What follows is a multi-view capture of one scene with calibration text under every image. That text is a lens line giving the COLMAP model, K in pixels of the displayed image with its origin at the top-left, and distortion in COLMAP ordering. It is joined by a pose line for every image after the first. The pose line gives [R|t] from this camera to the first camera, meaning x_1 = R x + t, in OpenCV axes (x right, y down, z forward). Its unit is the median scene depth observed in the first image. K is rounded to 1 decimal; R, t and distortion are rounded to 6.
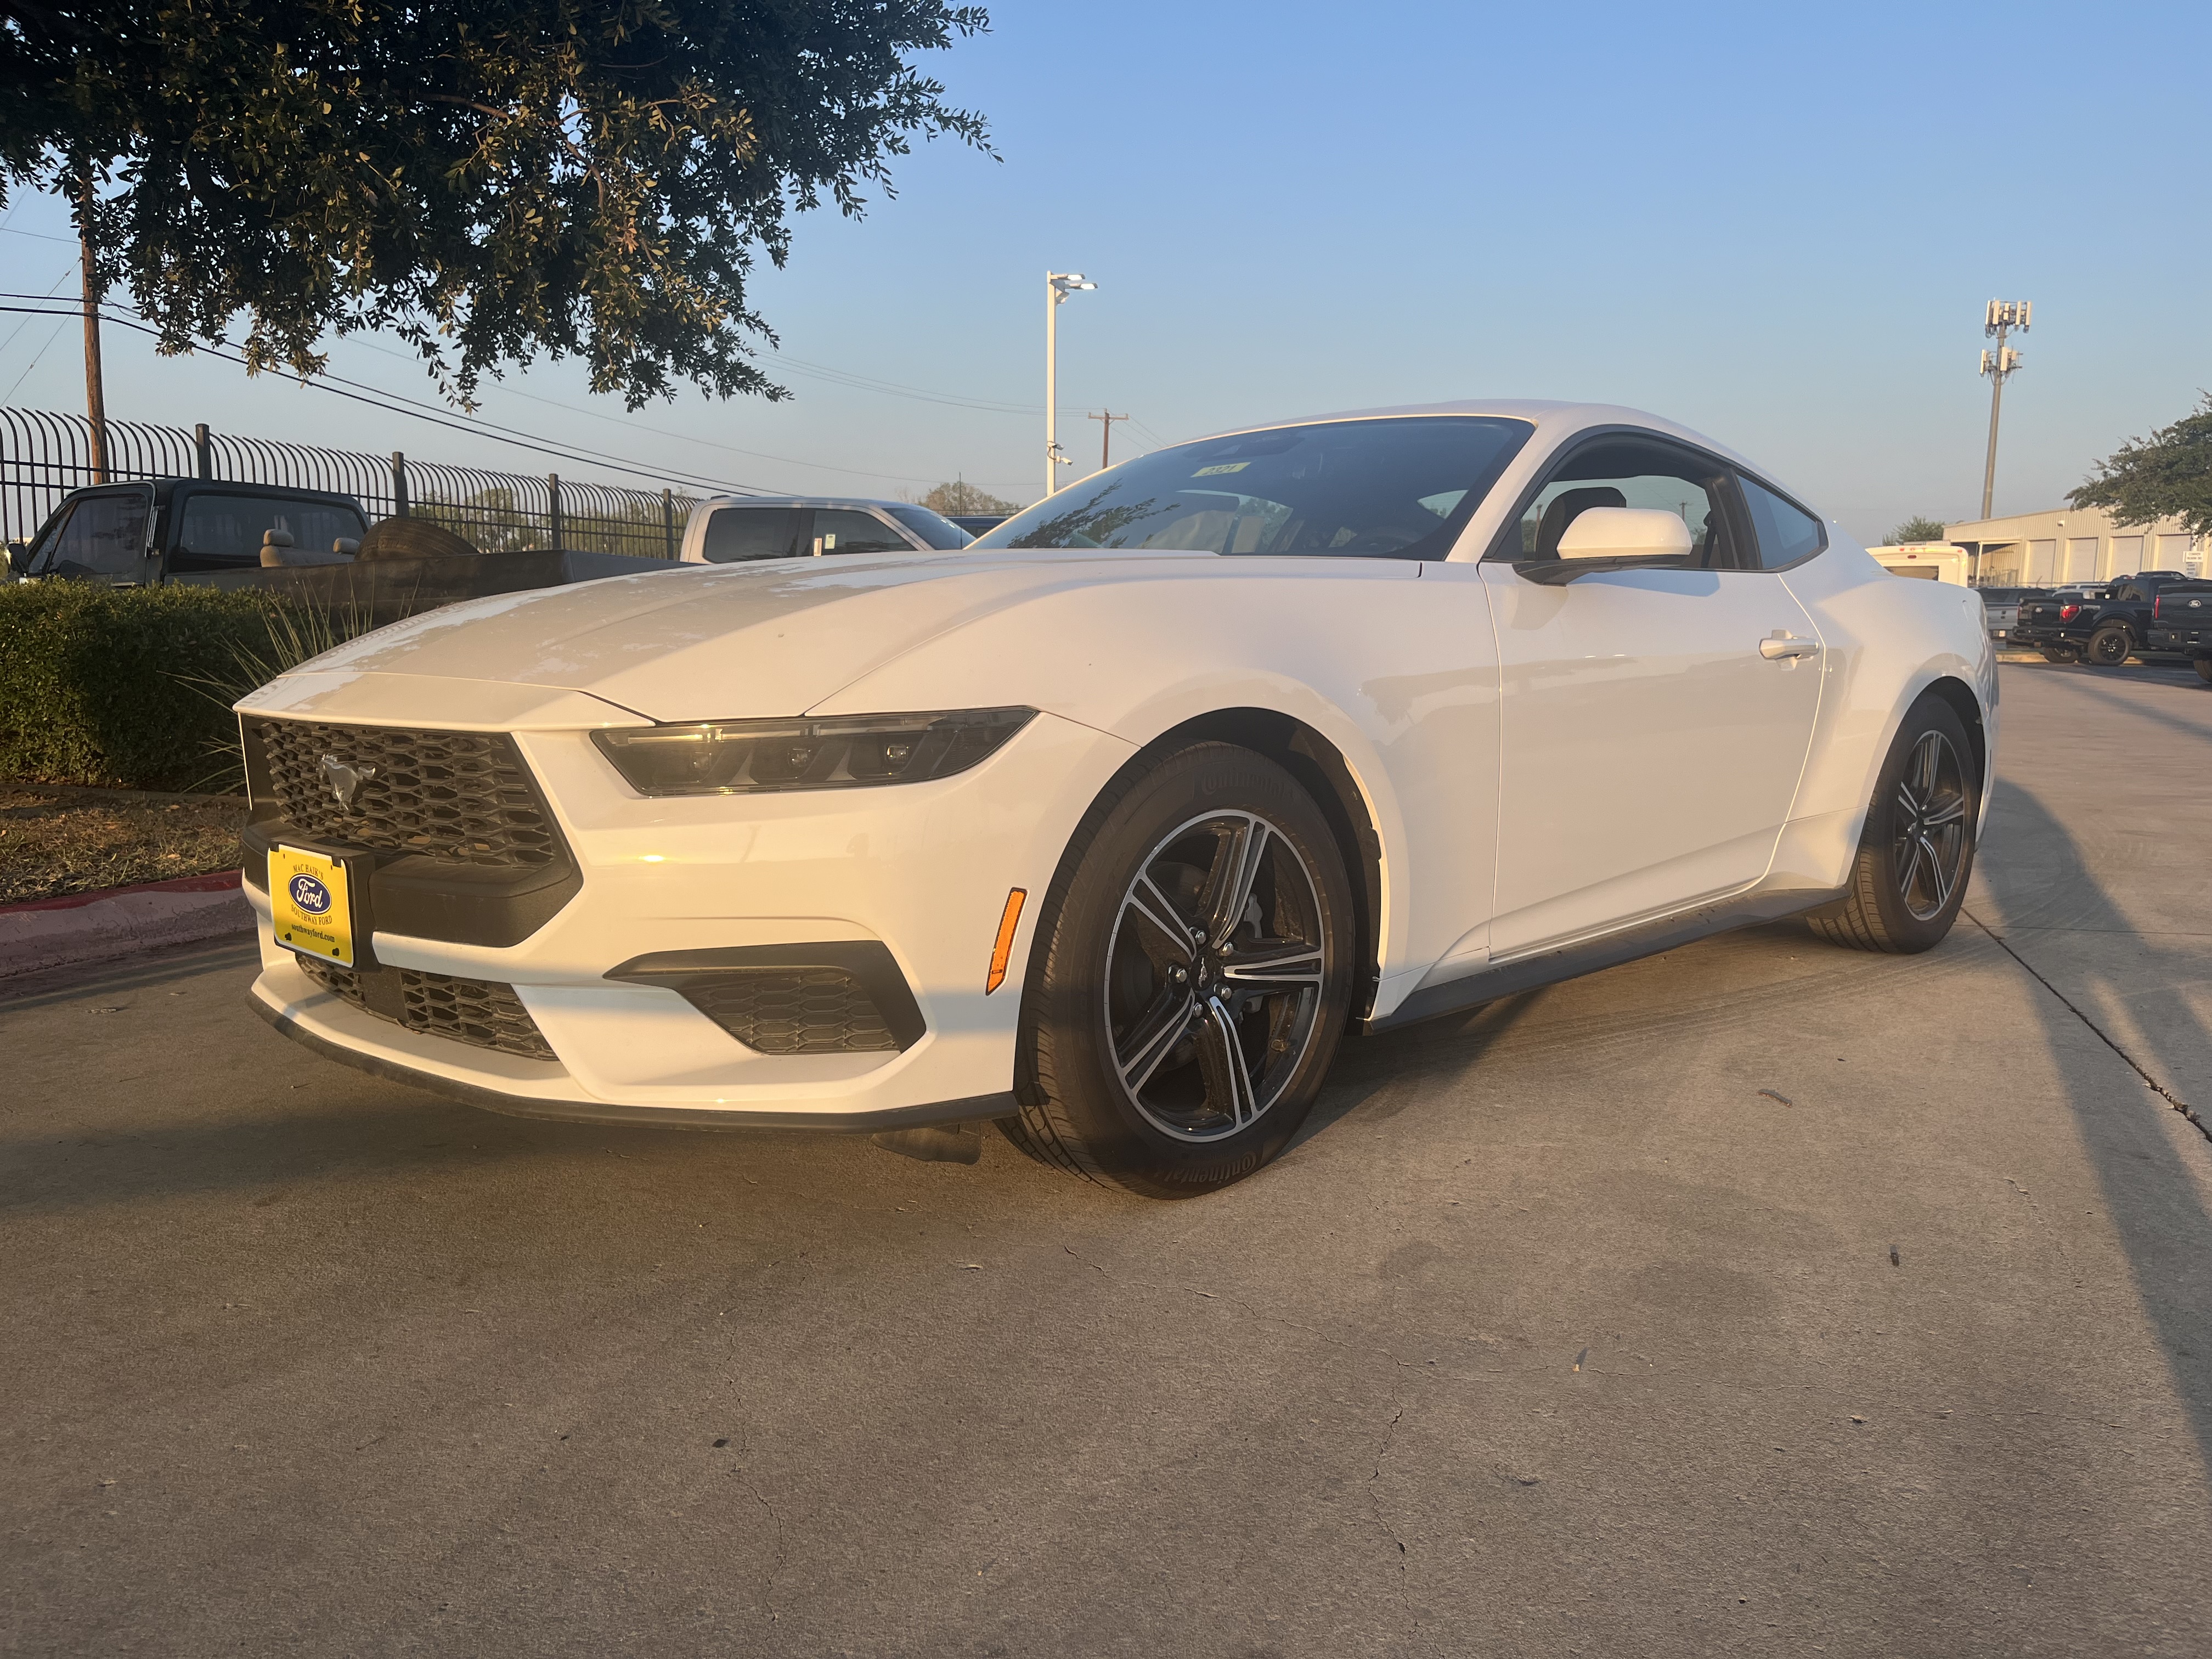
lens RADIAL K [[1668.6, 0, 1106.0], [0, 1668.6, 829.5], [0, 0, 1]] dist [0.036663, -0.046913]
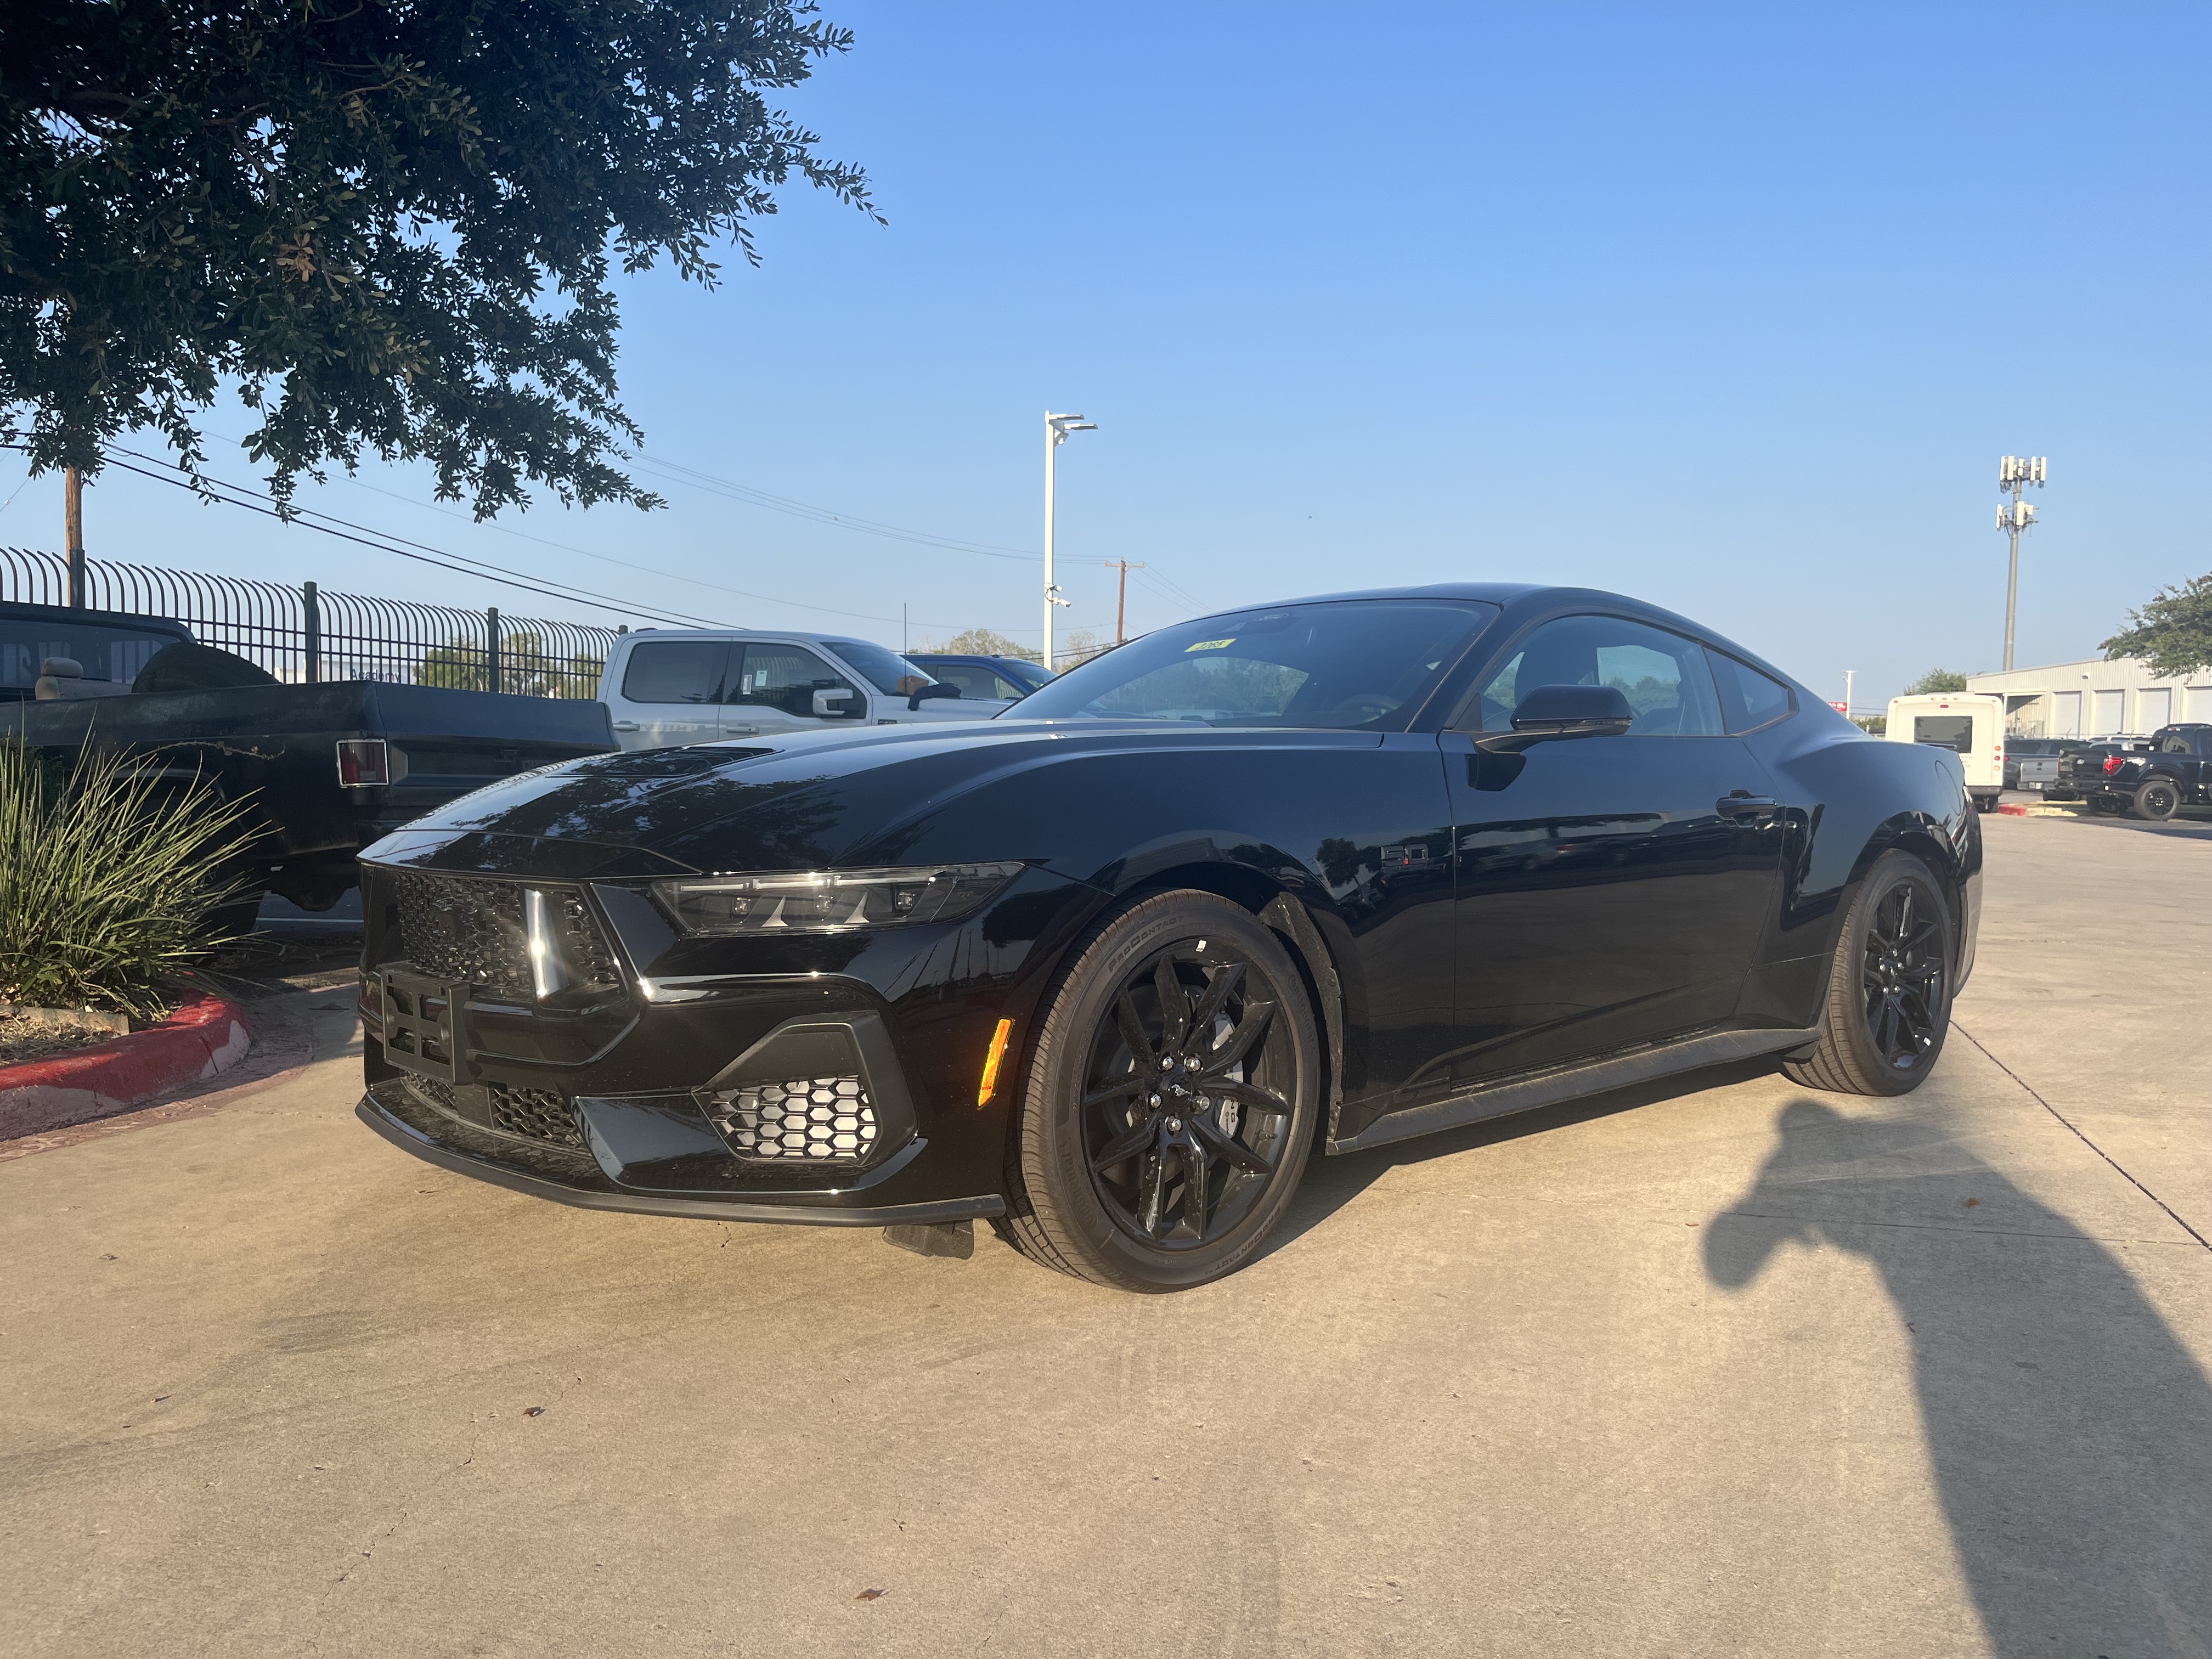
lens RADIAL K [[1668.6, 0, 1106.0], [0, 1668.6, 829.5], [0, 0, 1]] dist [0.036663, -0.046913]
pose [[0.999883, 0.006196, -0.013988, 0.062660], [-0.007385, 0.996220, -0.086555, -0.024178], [0.013399, 0.086649, 0.996149, 0.194399]]
